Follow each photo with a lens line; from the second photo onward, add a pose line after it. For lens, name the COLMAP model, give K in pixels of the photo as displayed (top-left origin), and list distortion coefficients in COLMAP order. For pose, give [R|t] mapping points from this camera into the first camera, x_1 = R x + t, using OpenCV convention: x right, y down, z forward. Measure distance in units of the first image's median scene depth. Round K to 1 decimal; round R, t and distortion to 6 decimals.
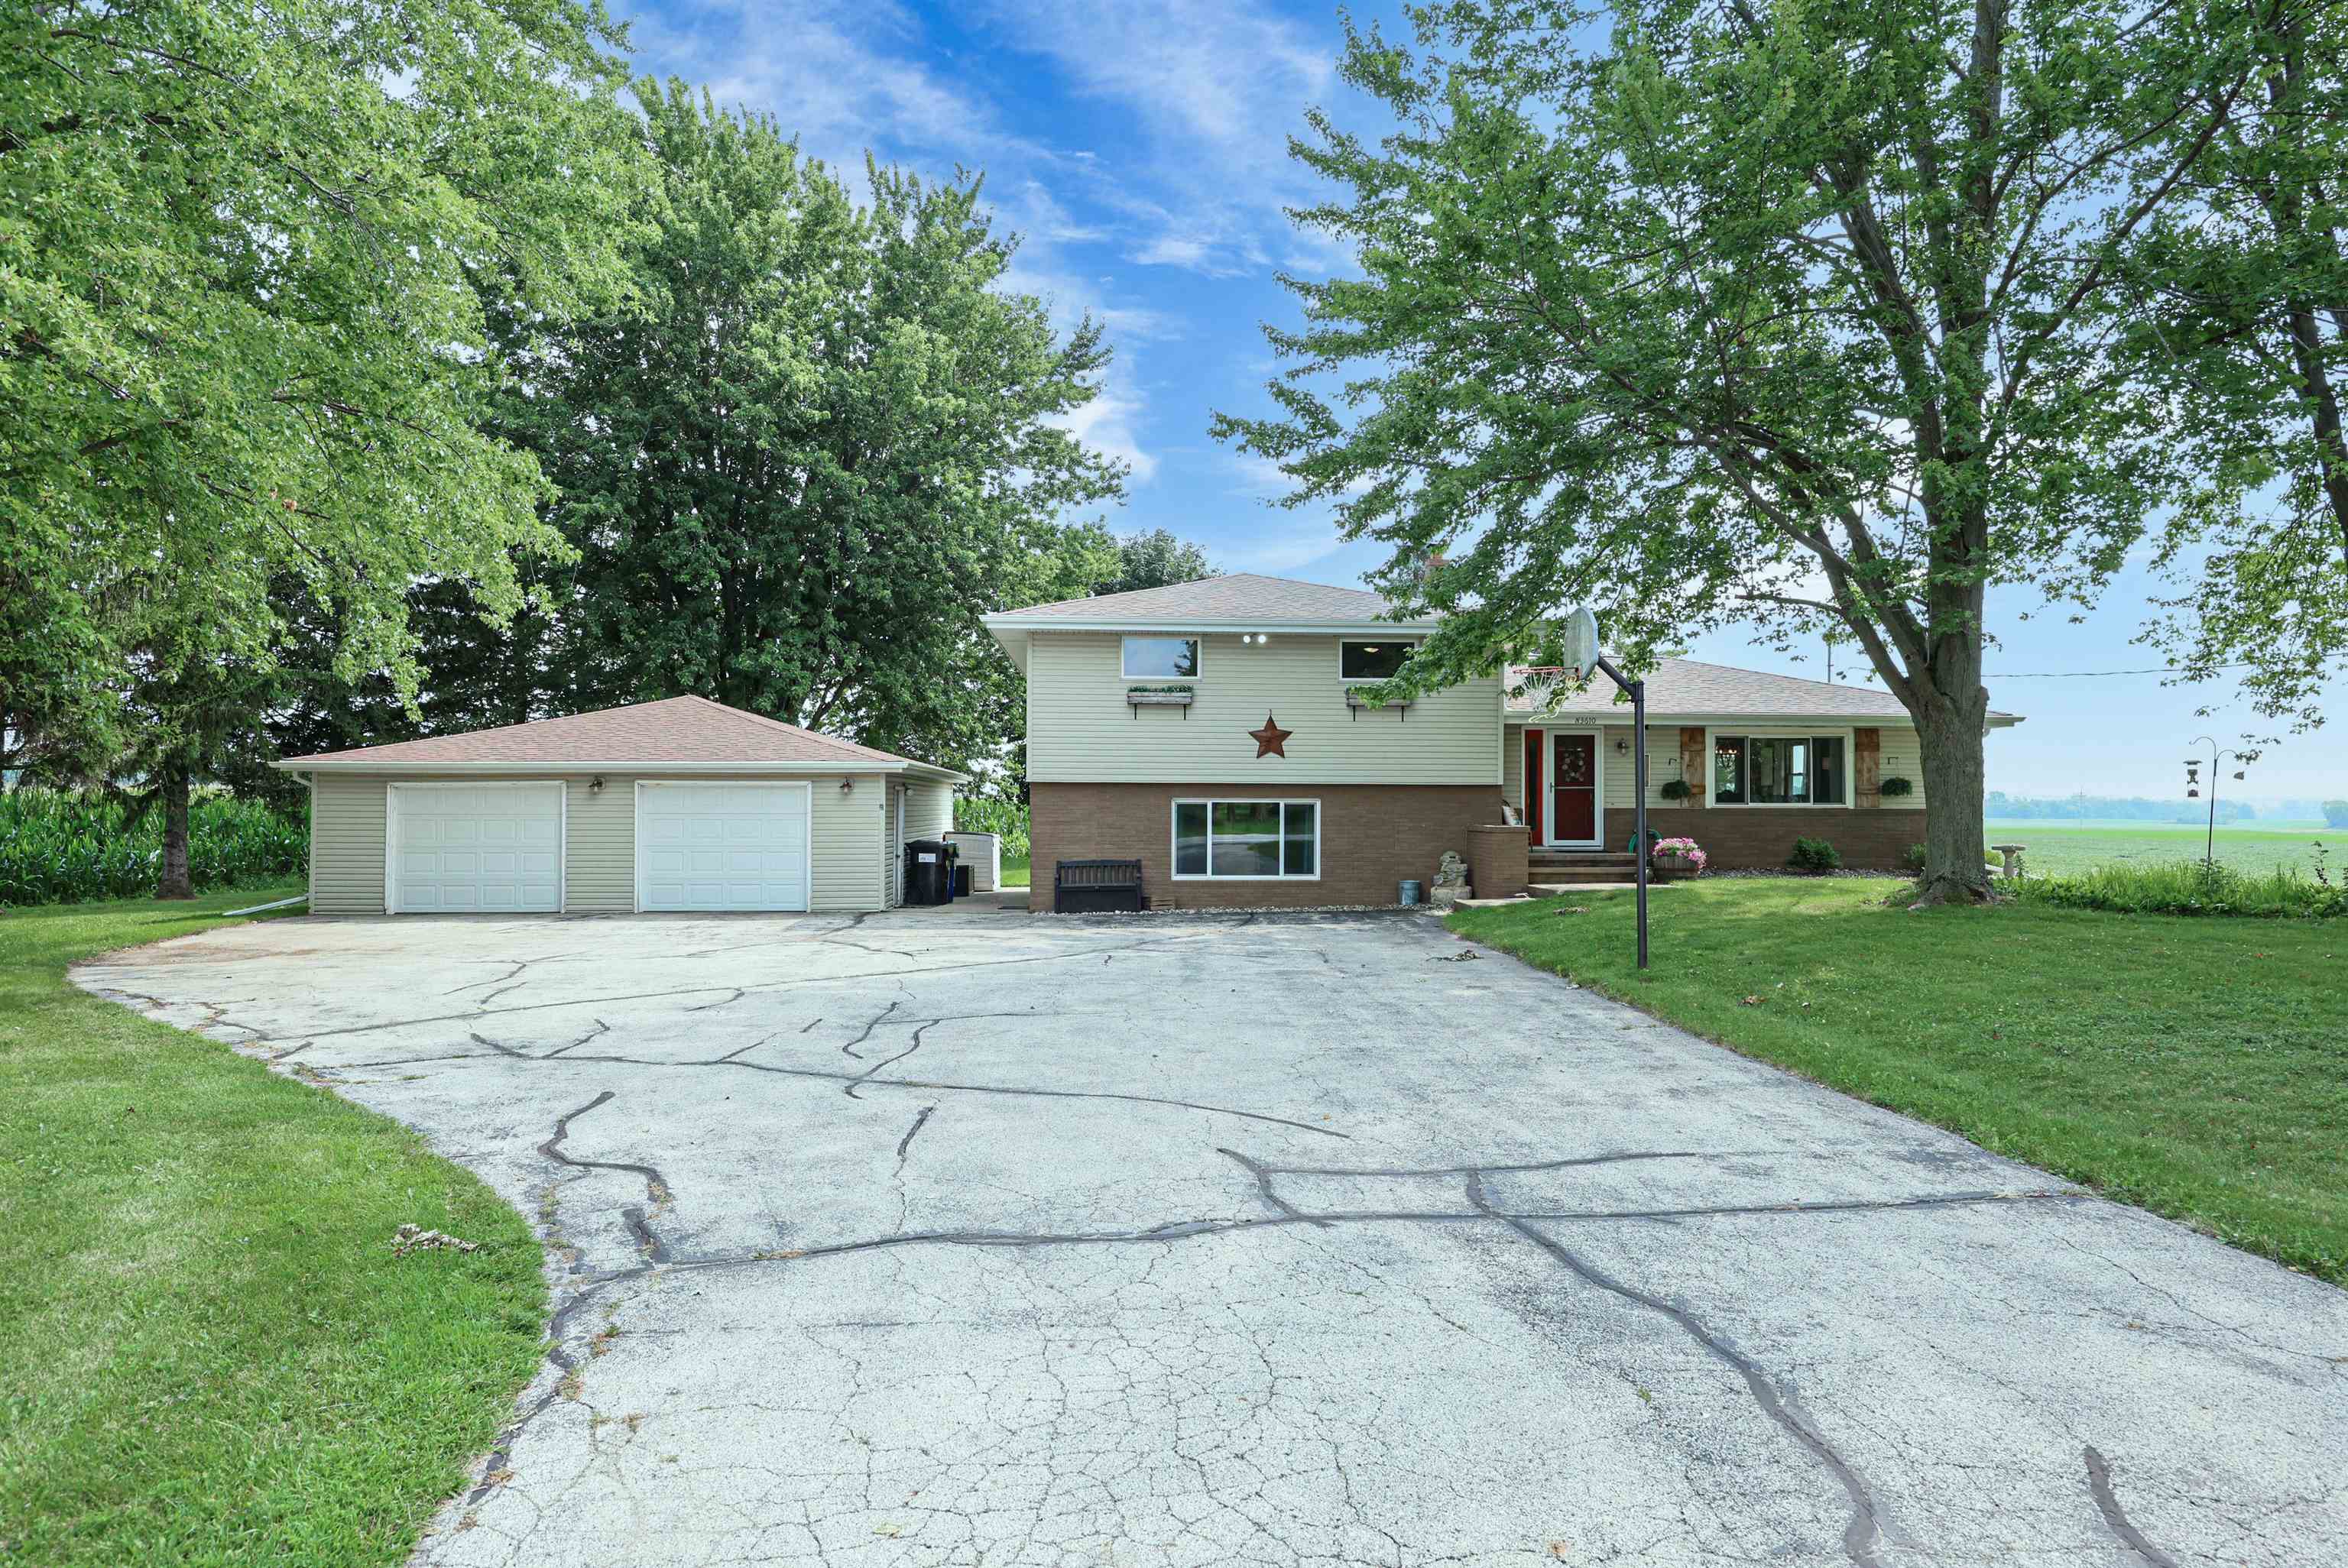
lens RADIAL K [[1366.0, 0, 1174.0], [0, 1366.0, 784.0], [0, 0, 1]] dist [-0.000314, -0.000007]
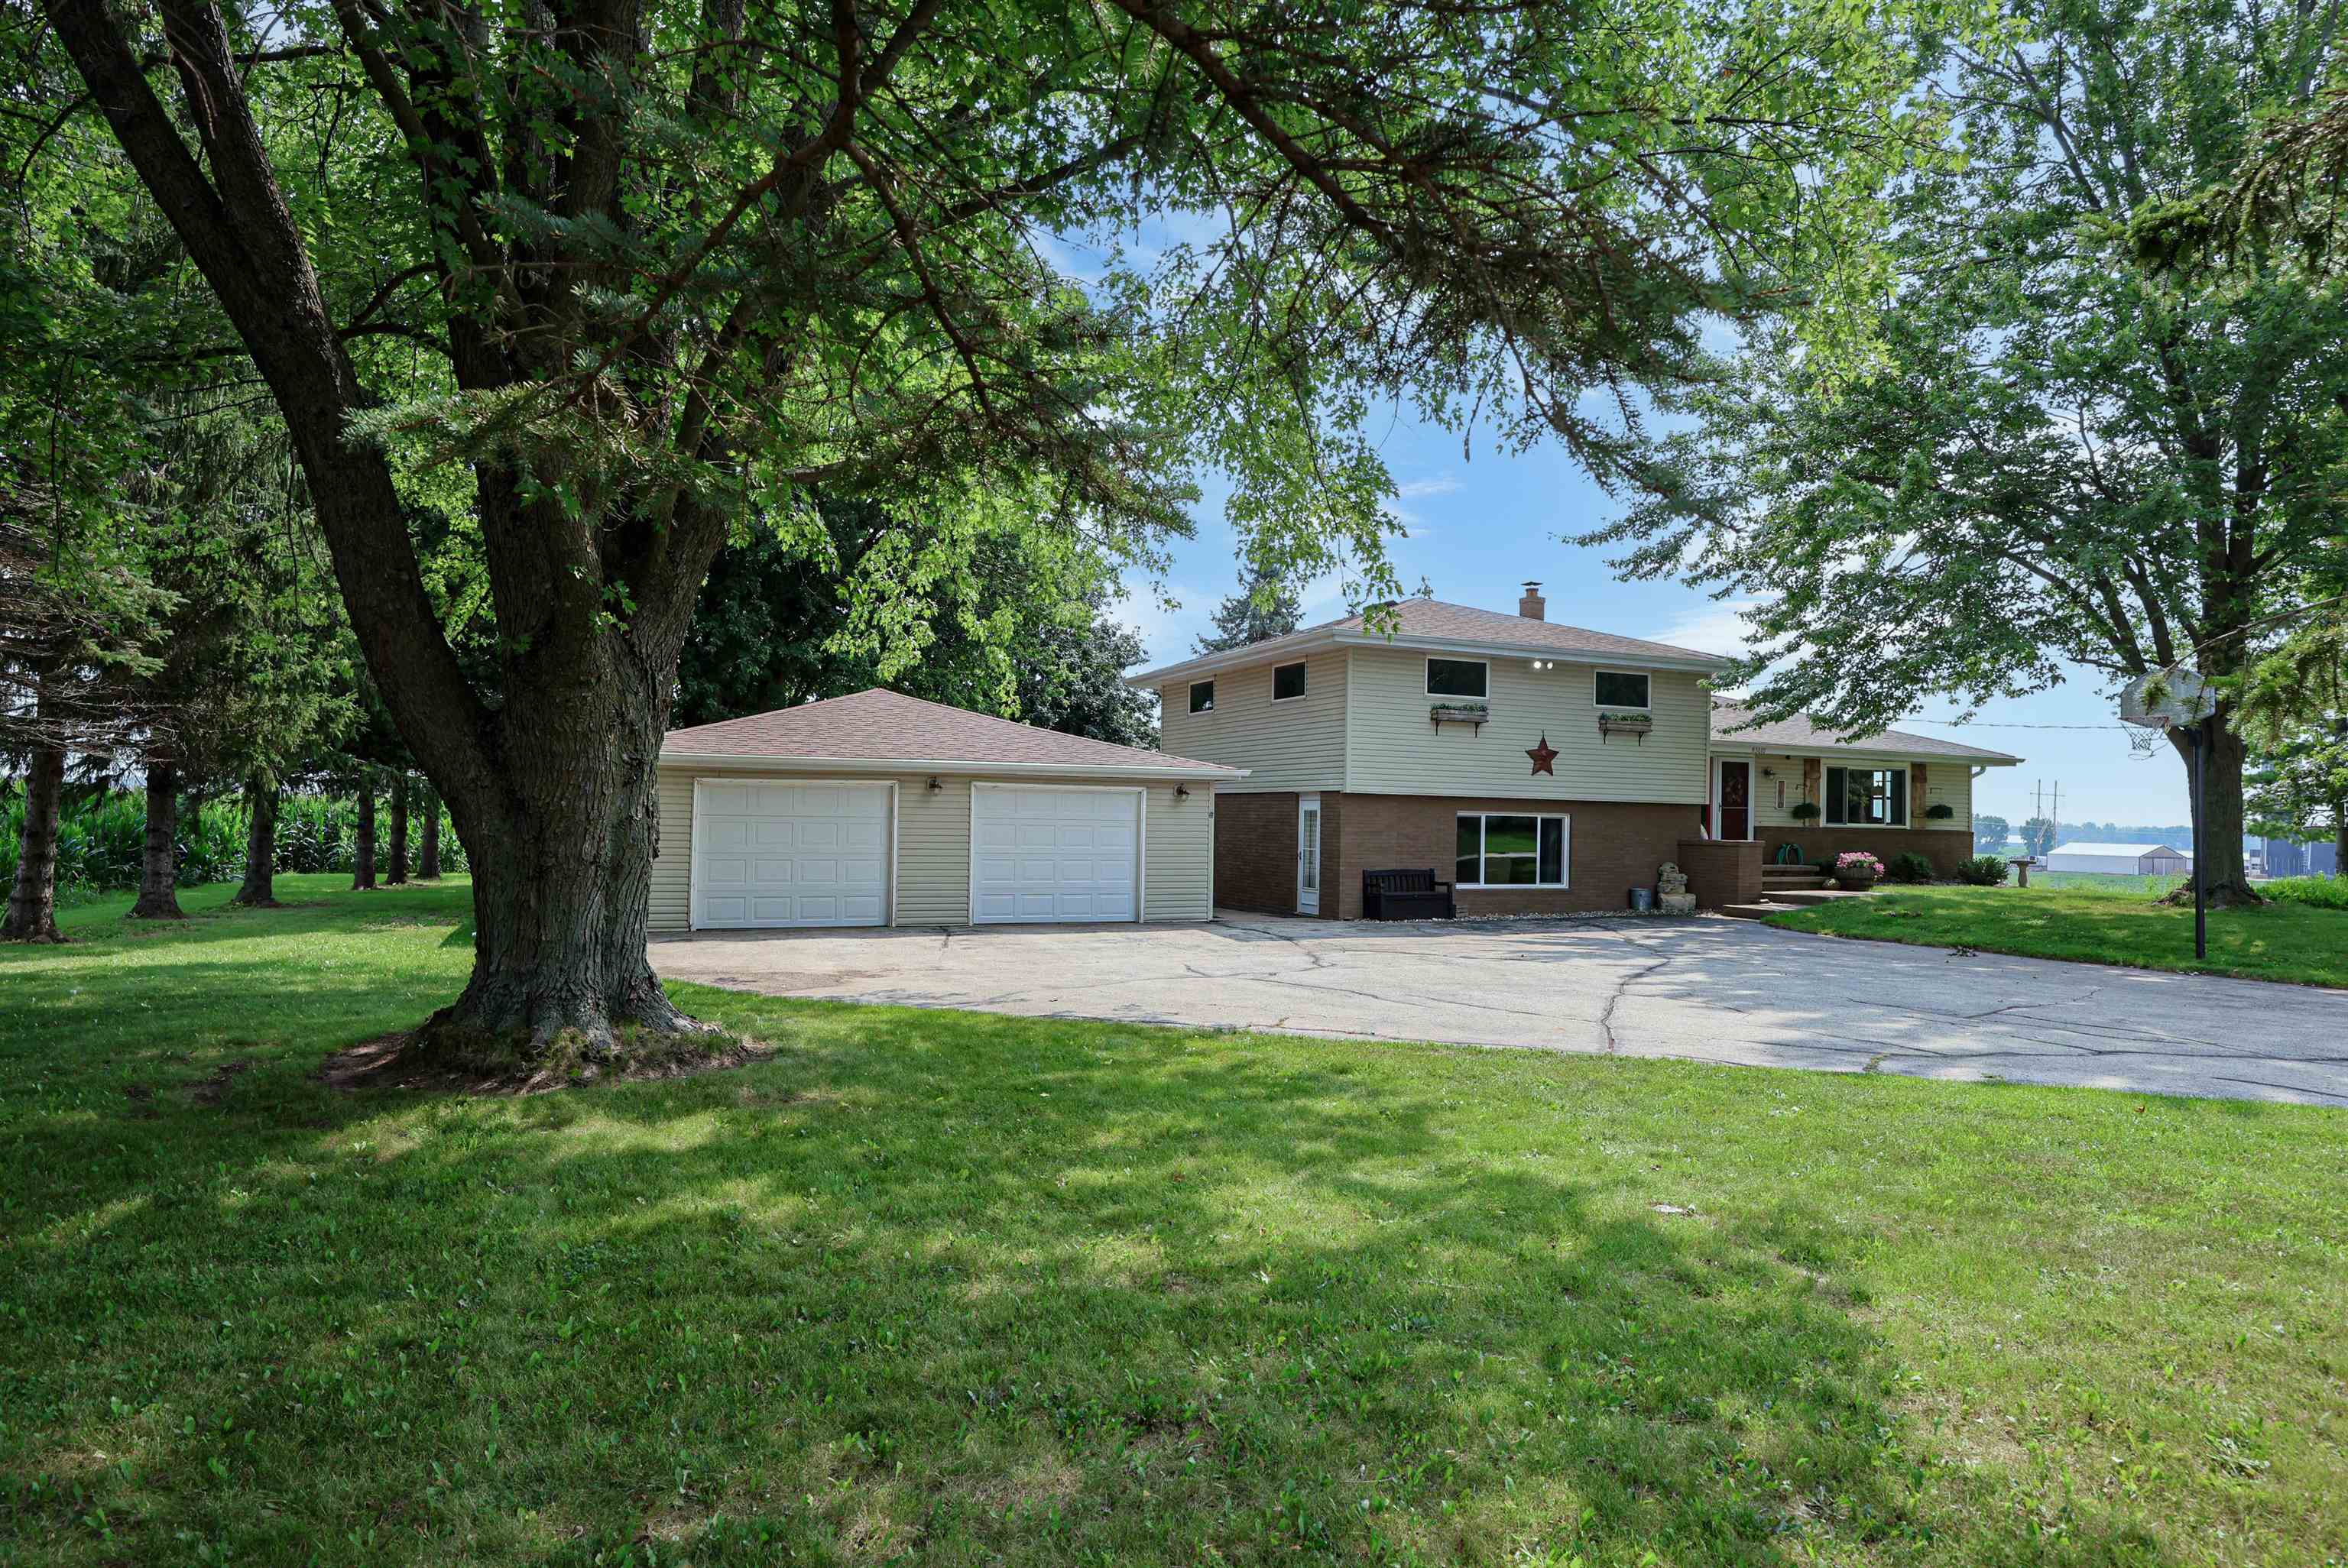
lens RADIAL K [[1366.0, 0, 1174.0], [0, 1366.0, 784.0], [0, 0, 1]] dist [-0.000314, -0.000007]
pose [[0.937011, 0.024219, 0.348460, -0.574906], [-0.021829, 0.999704, -0.010784, 0.005592], [-0.348618, 0.002498, 0.937262, 0.088153]]
